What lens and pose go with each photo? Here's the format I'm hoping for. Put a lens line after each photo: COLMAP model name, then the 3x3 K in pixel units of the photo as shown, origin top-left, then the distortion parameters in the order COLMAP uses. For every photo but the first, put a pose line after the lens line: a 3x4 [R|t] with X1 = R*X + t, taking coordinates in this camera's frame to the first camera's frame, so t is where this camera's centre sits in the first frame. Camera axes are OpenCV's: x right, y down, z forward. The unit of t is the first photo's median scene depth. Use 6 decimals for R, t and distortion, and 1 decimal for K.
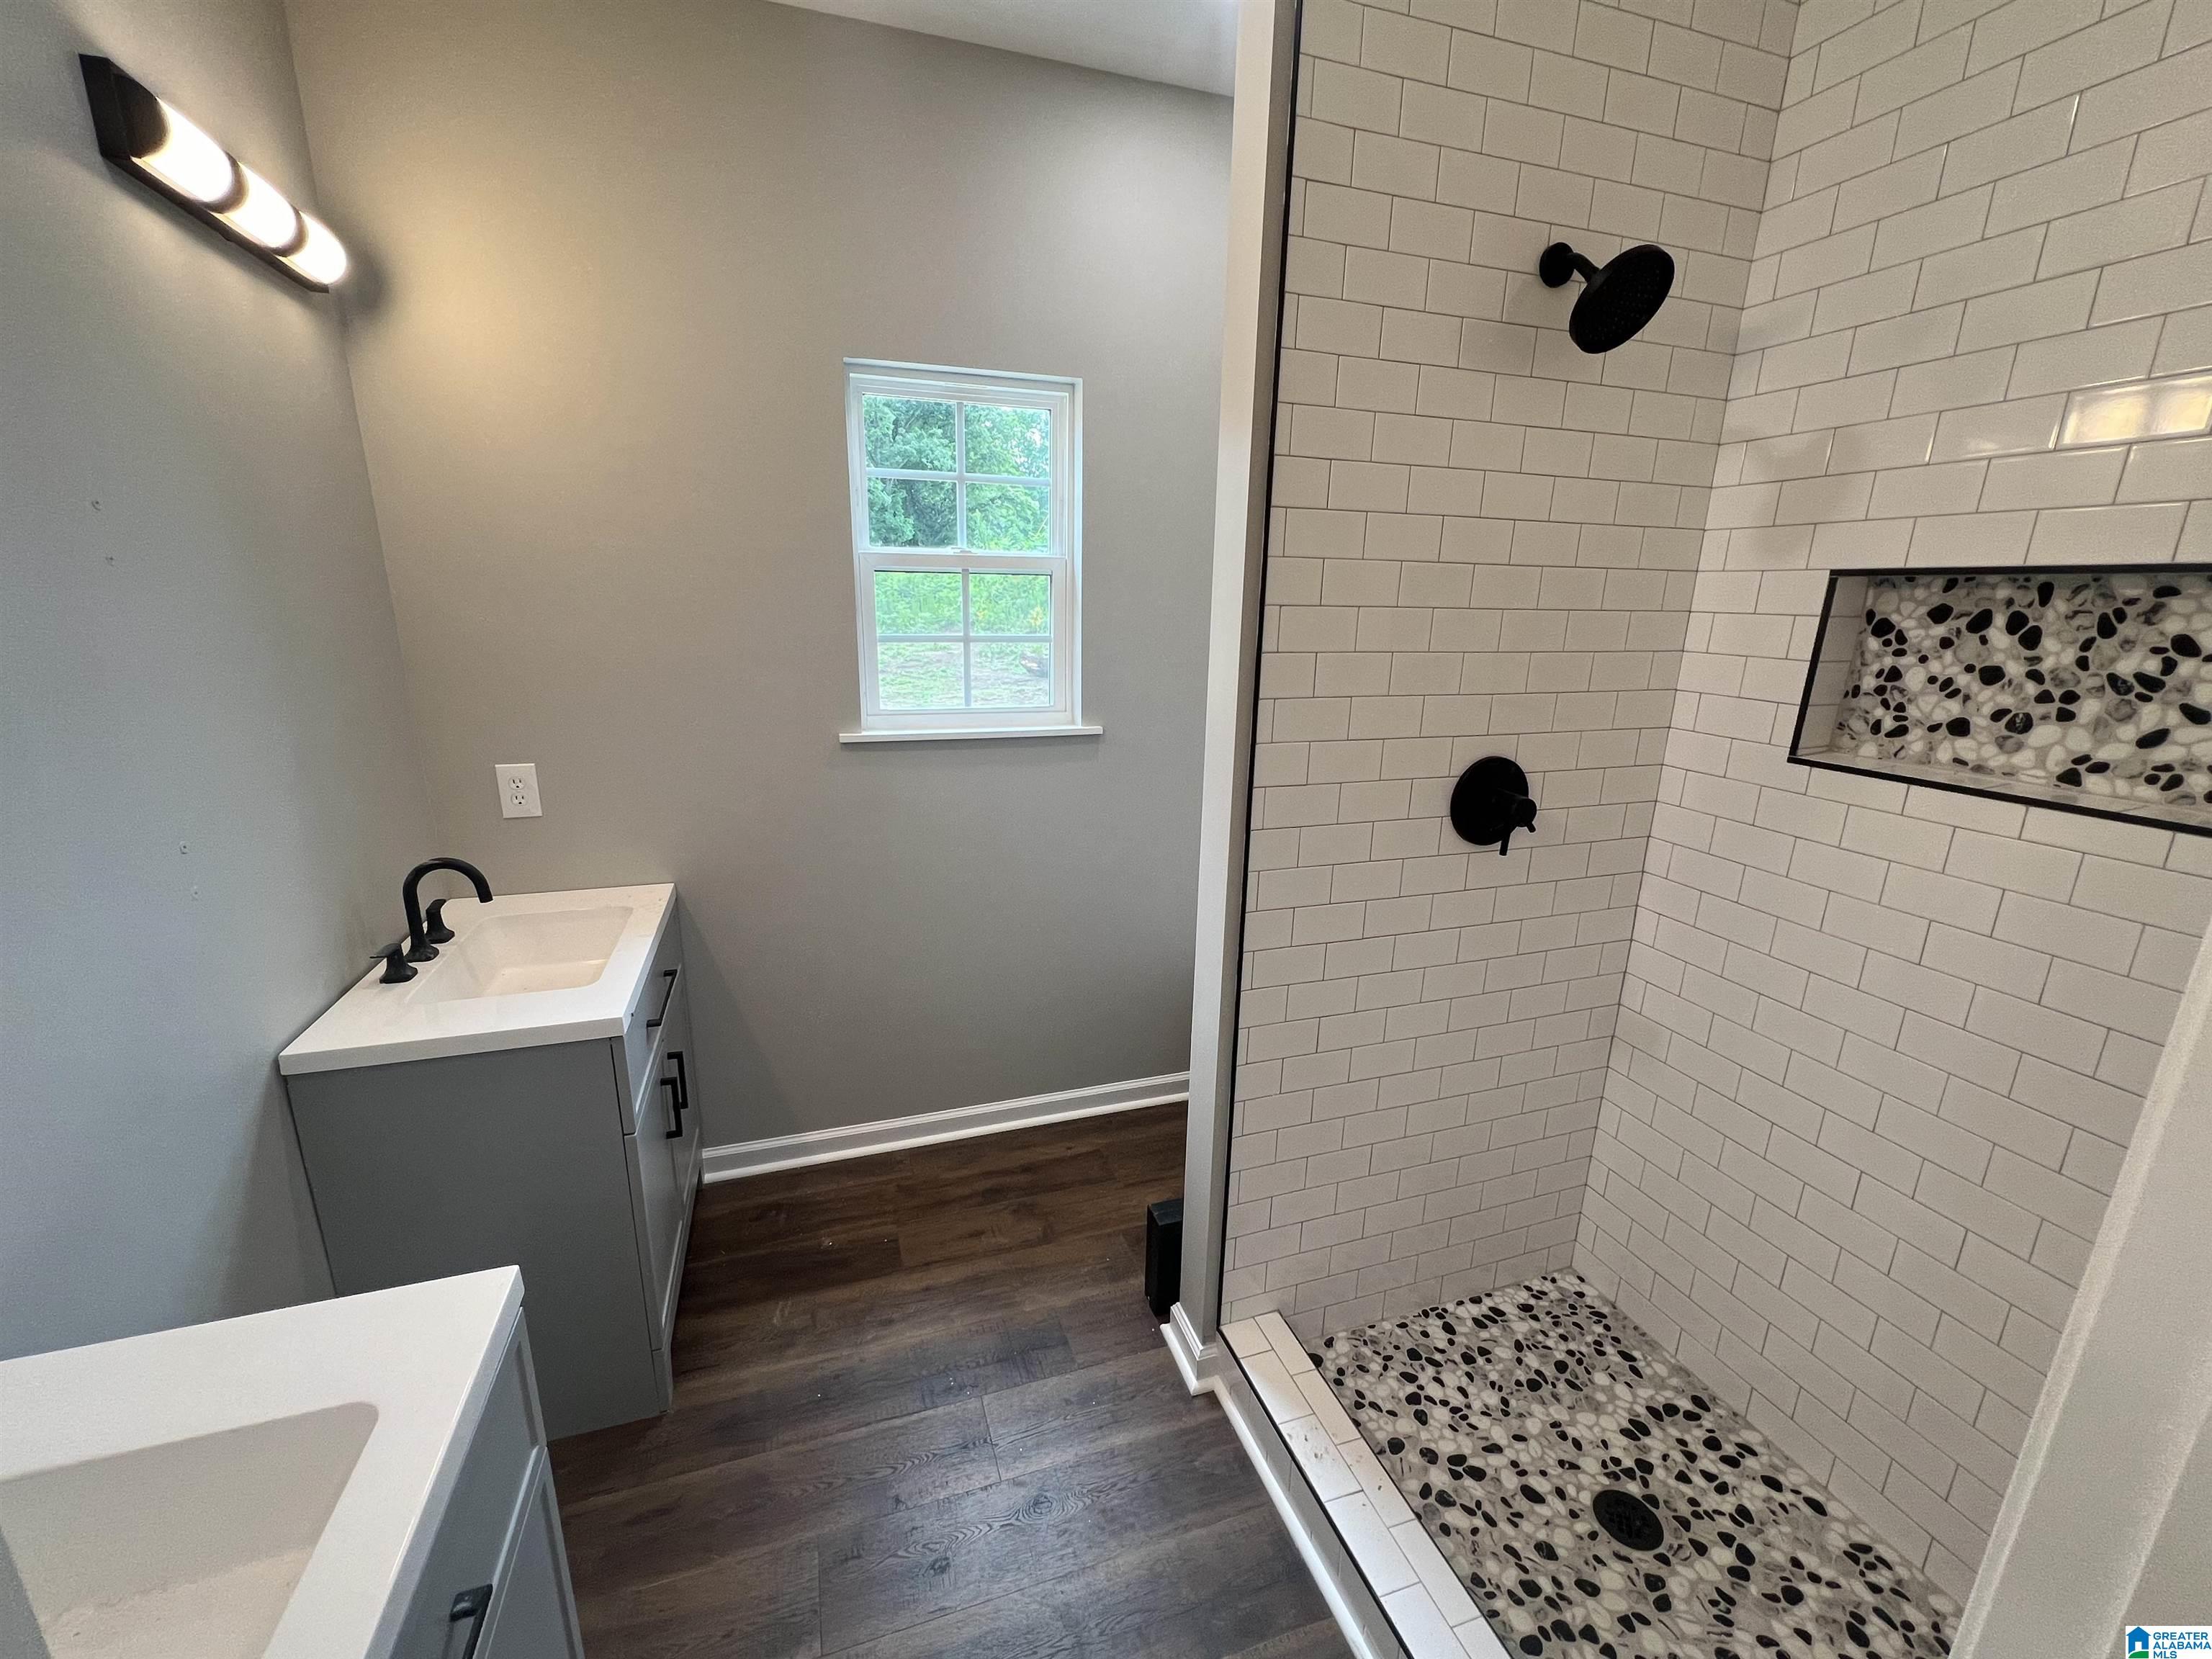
lens RADIAL K [[895.8, 0, 1104.4], [0, 895.8, 836.0], [0, 0, 1]] dist [-0.002918, 0.000698]
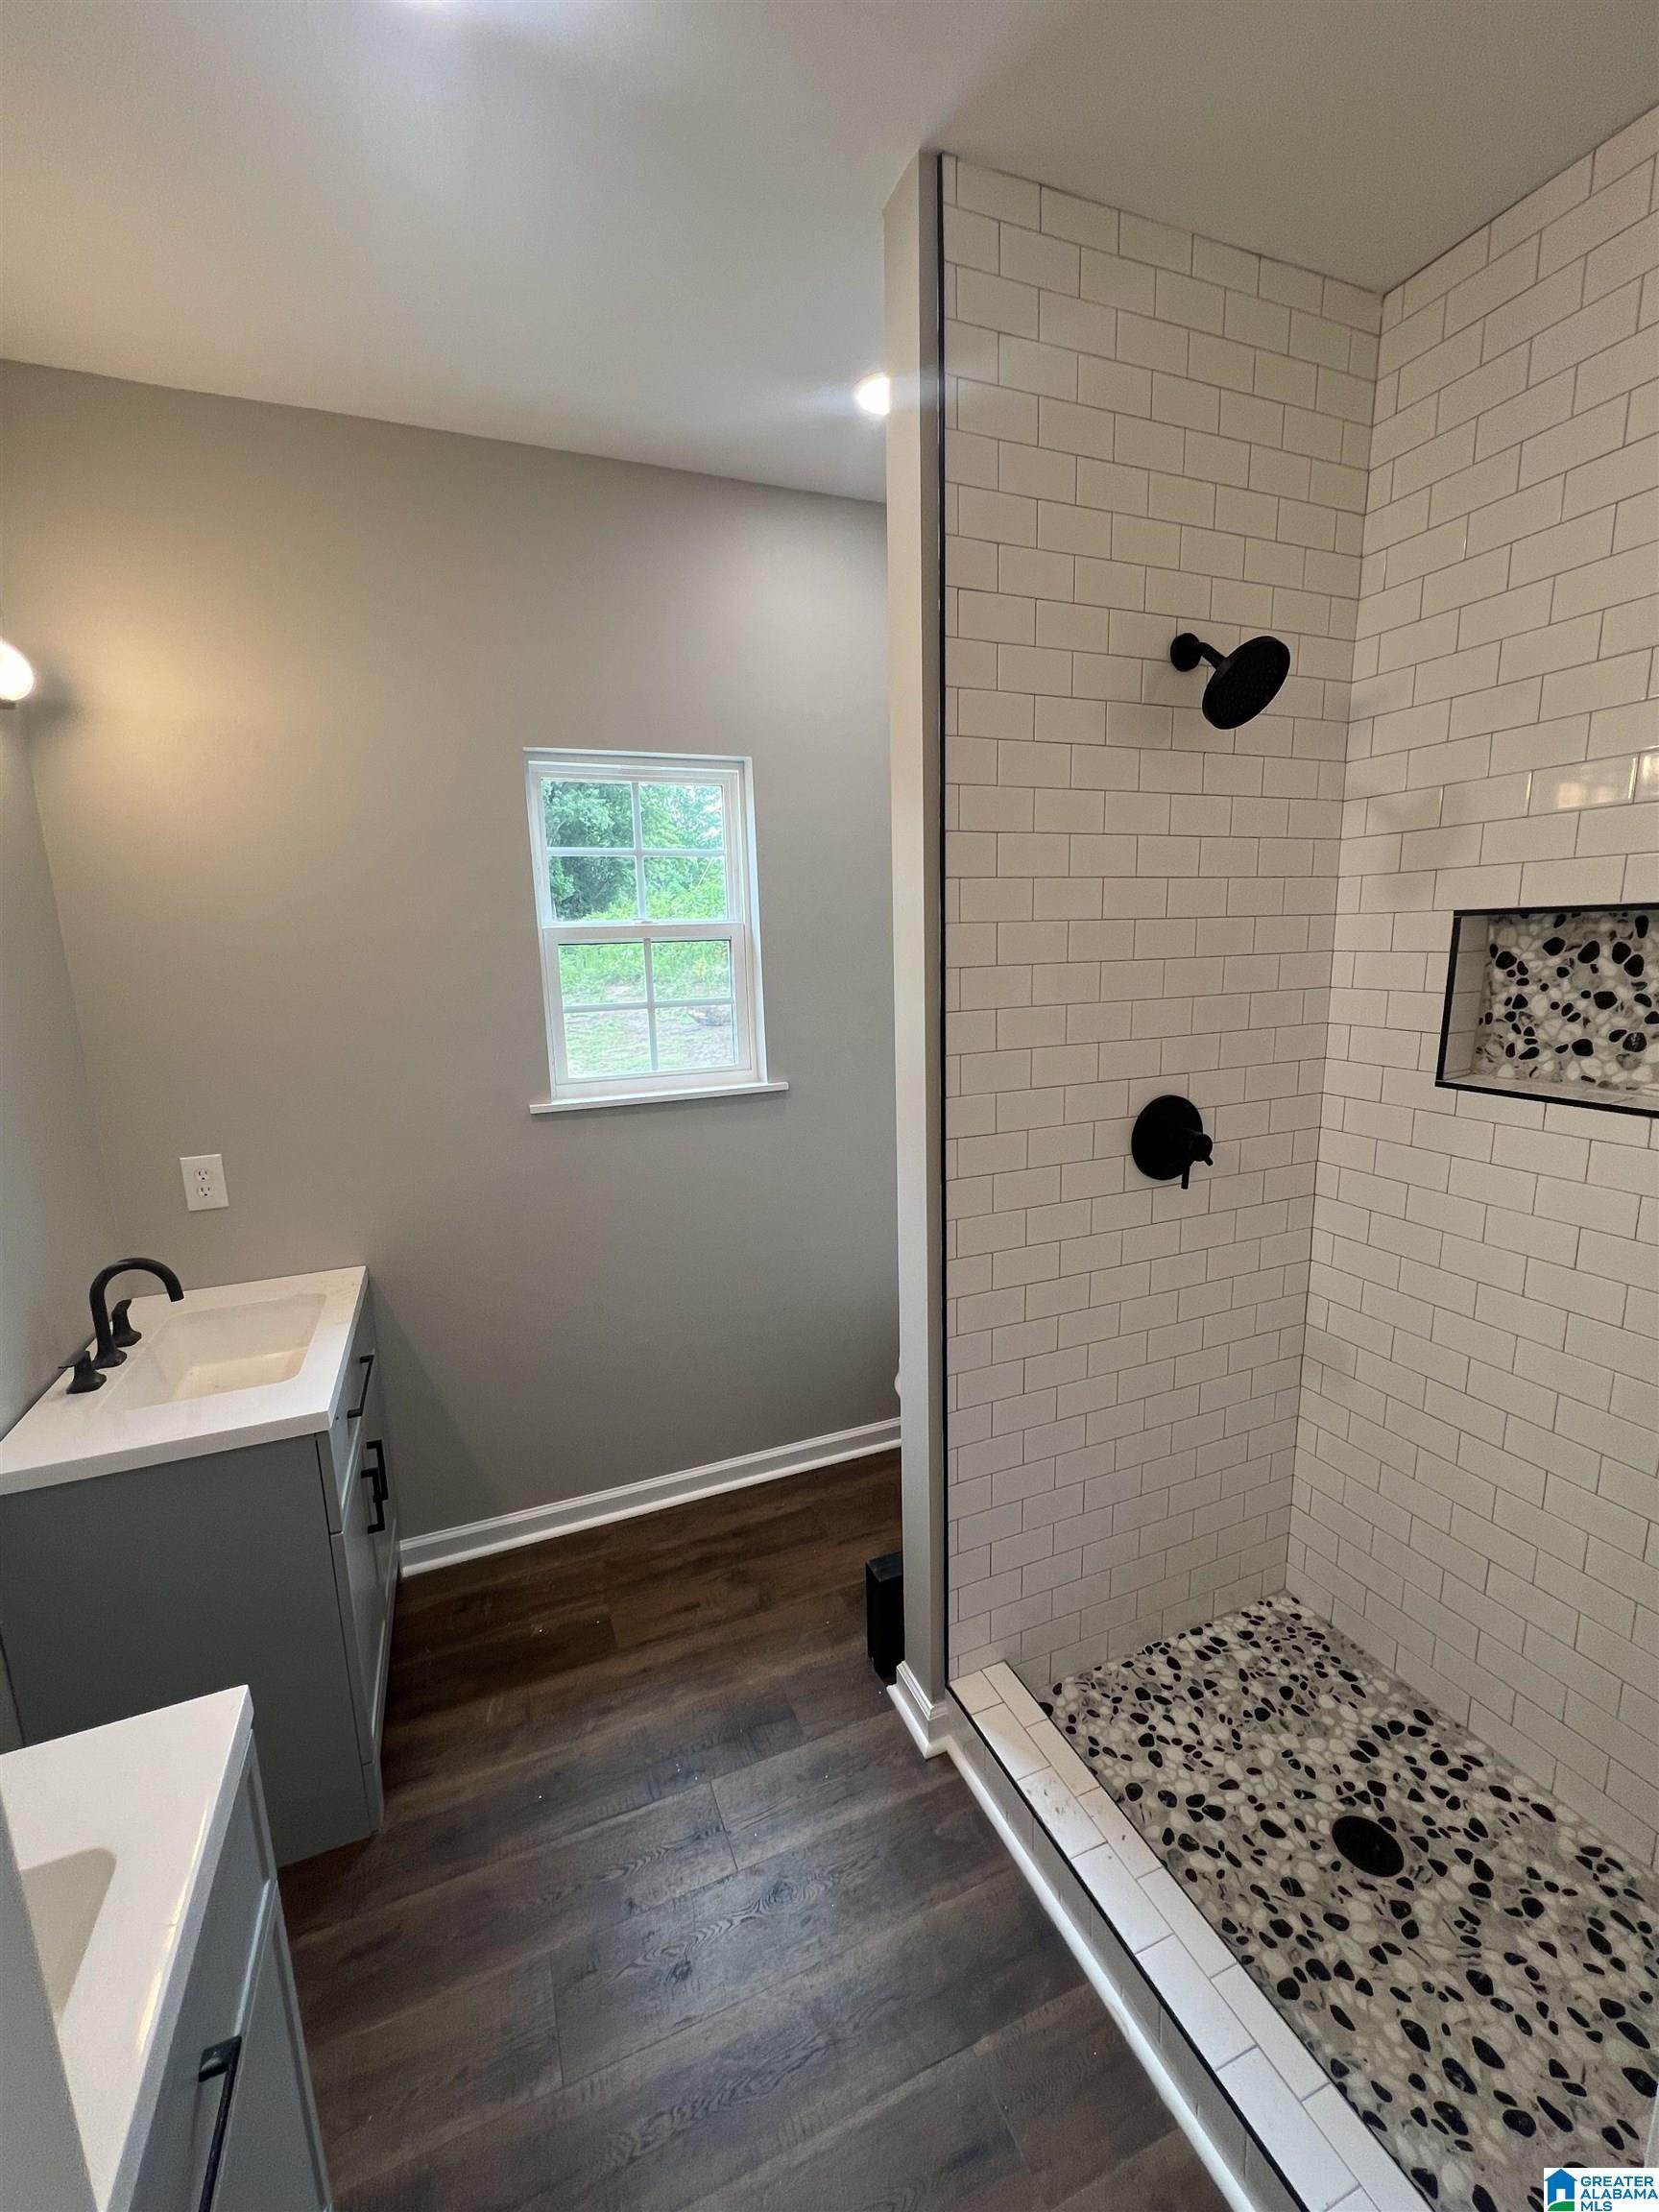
lens RADIAL K [[895.8, 0, 827.6], [0, 895.8, 1108.8], [0, 0, 1]] dist [-0.002918, 0.000698]
pose [[0.996727, -0.056727, 0.057604, -0.028489], [0.060988, 0.995307, -0.075127, -0.019188], [-0.053072, 0.078394, 0.995509, -0.030243]]
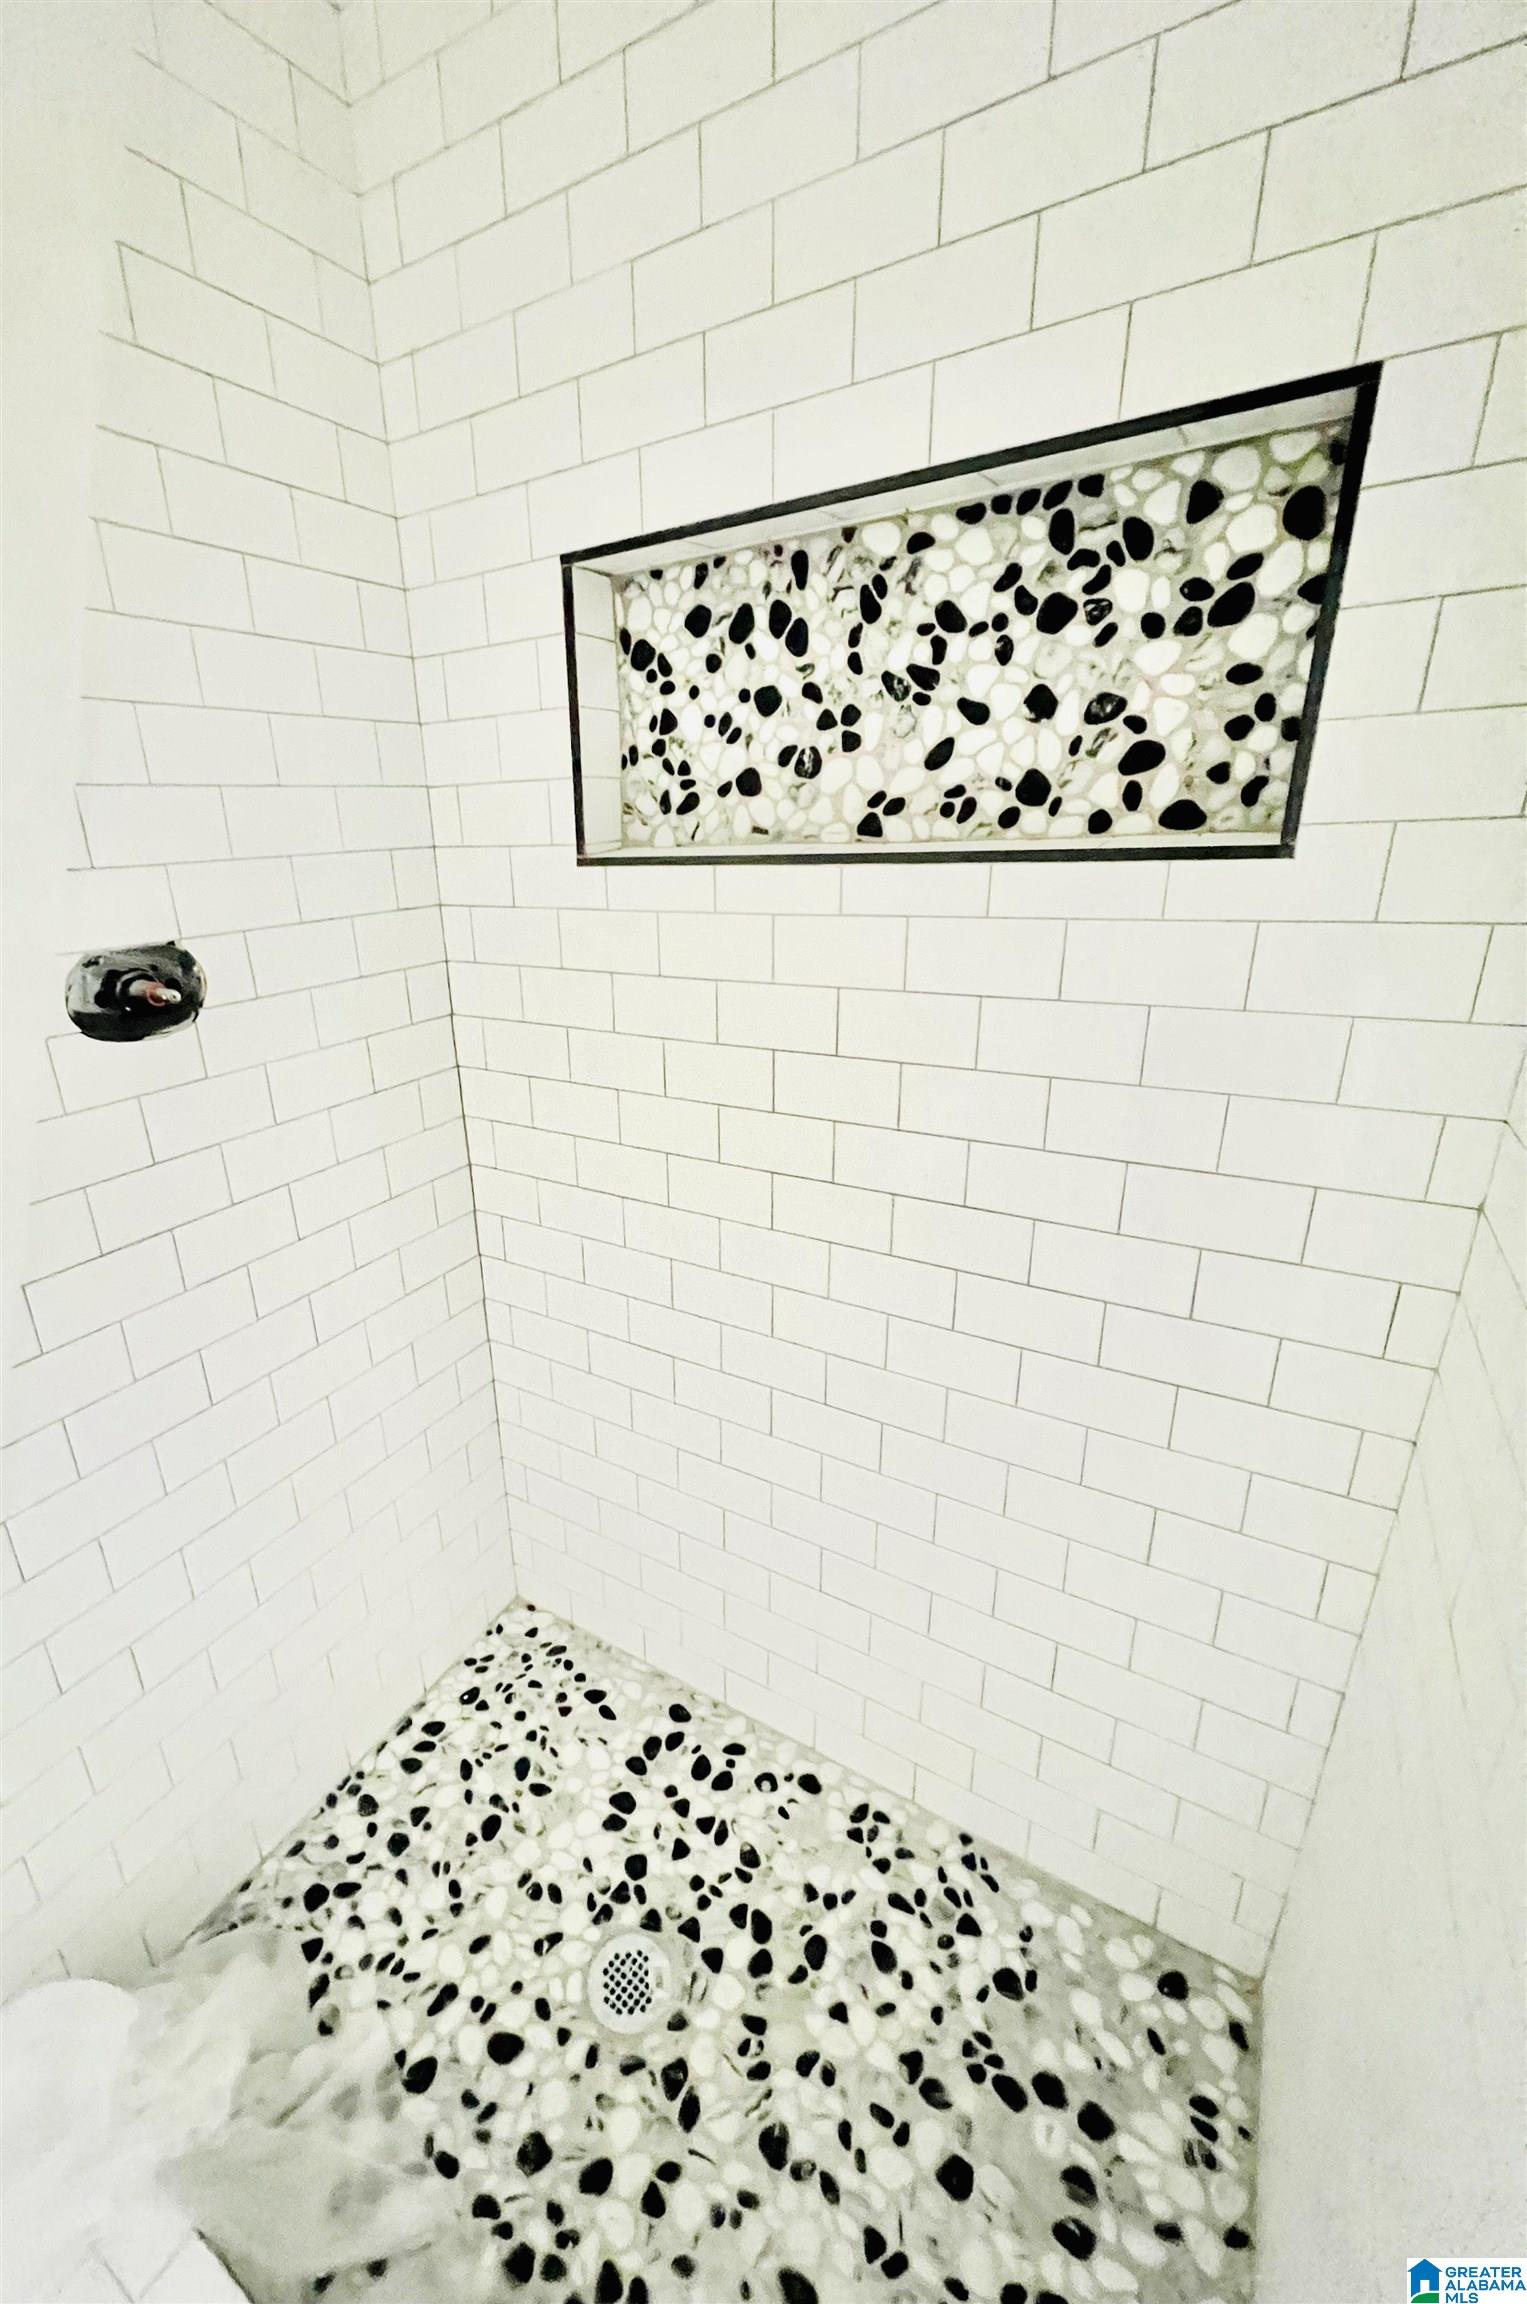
lens RADIAL K [[921.4, 0, 651.0], [0, 921.4, 1153.2], [0, 0, 1]] dist [-0.002454, 0.000100]
pose [[0.781082, -0.252951, 0.570899, 0.347615], [0.212077, 0.967393, 0.138472, 0.044451], [-0.587311, 0.012917, 0.809259, 0.396908]]
